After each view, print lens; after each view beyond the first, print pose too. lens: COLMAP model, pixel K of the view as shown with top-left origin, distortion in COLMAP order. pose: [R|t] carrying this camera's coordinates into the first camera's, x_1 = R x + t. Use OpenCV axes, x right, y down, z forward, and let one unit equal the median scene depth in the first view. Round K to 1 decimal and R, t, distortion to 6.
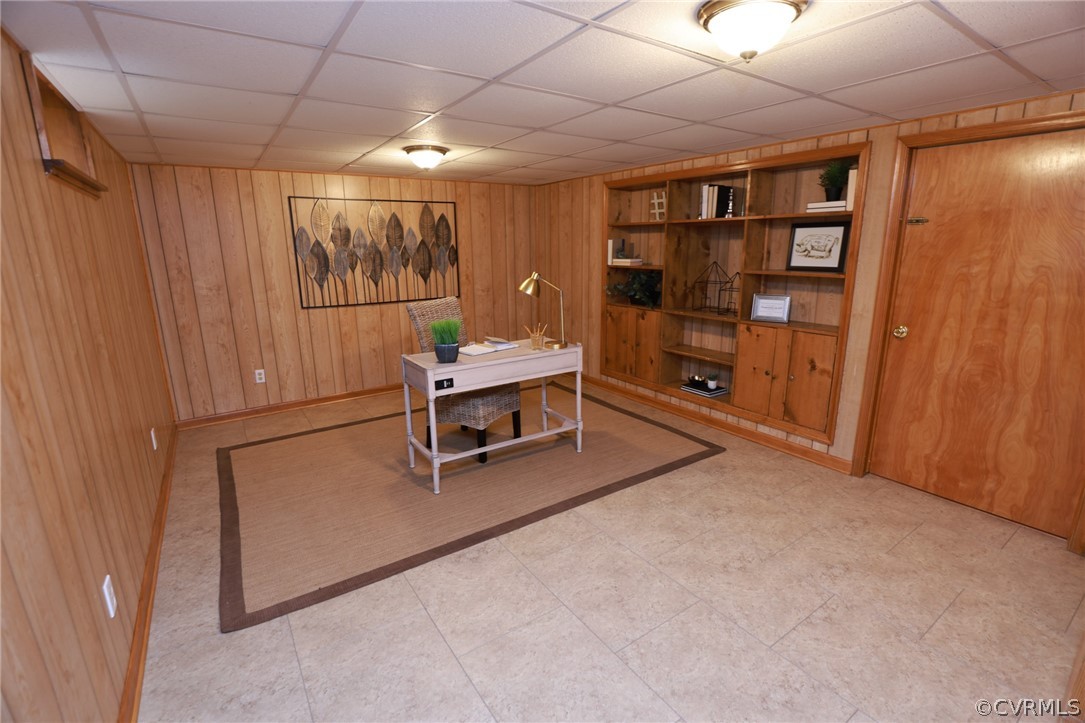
lens RADIAL K [[493.7, 0, 544.5], [0, 493.7, 363.8], [0, 0, 1]] dist [-0.029220, 0.001704]
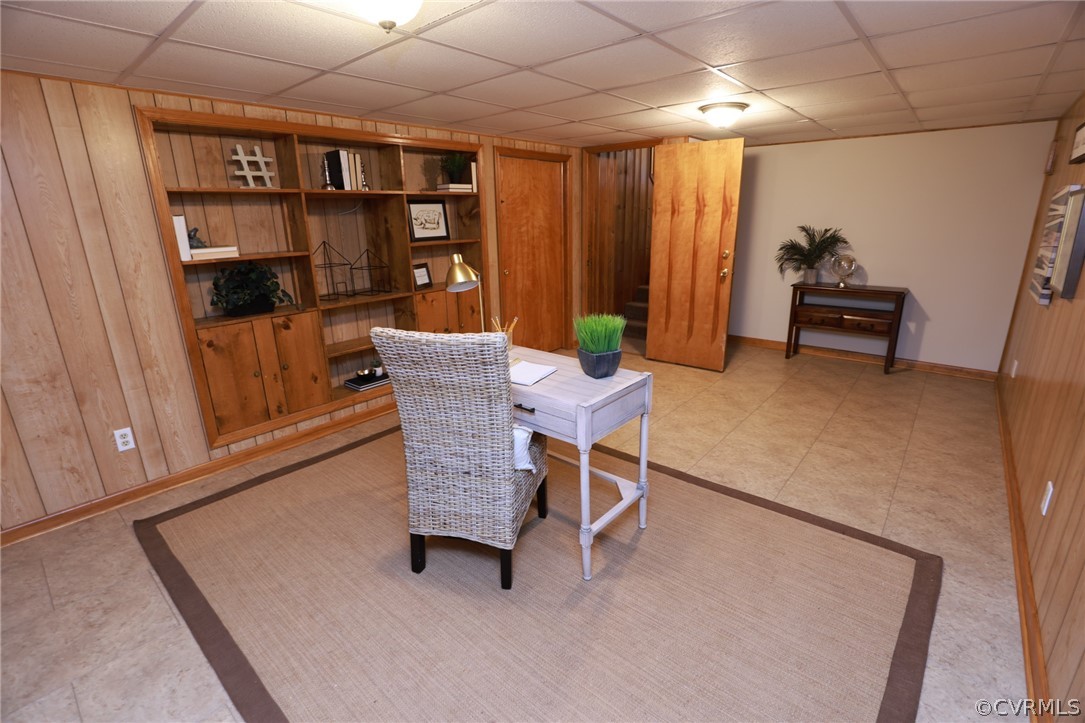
lens RADIAL K [[493.7, 0, 544.3], [0, 493.7, 361.4], [0, 0, 1]] dist [-0.029220, 0.001704]
pose [[-0.267637, -0.261036, 0.927486, -0.597141], [0.246927, 0.911873, 0.327895, -0.200499], [-0.931342, 0.316778, -0.179594, 0.854691]]
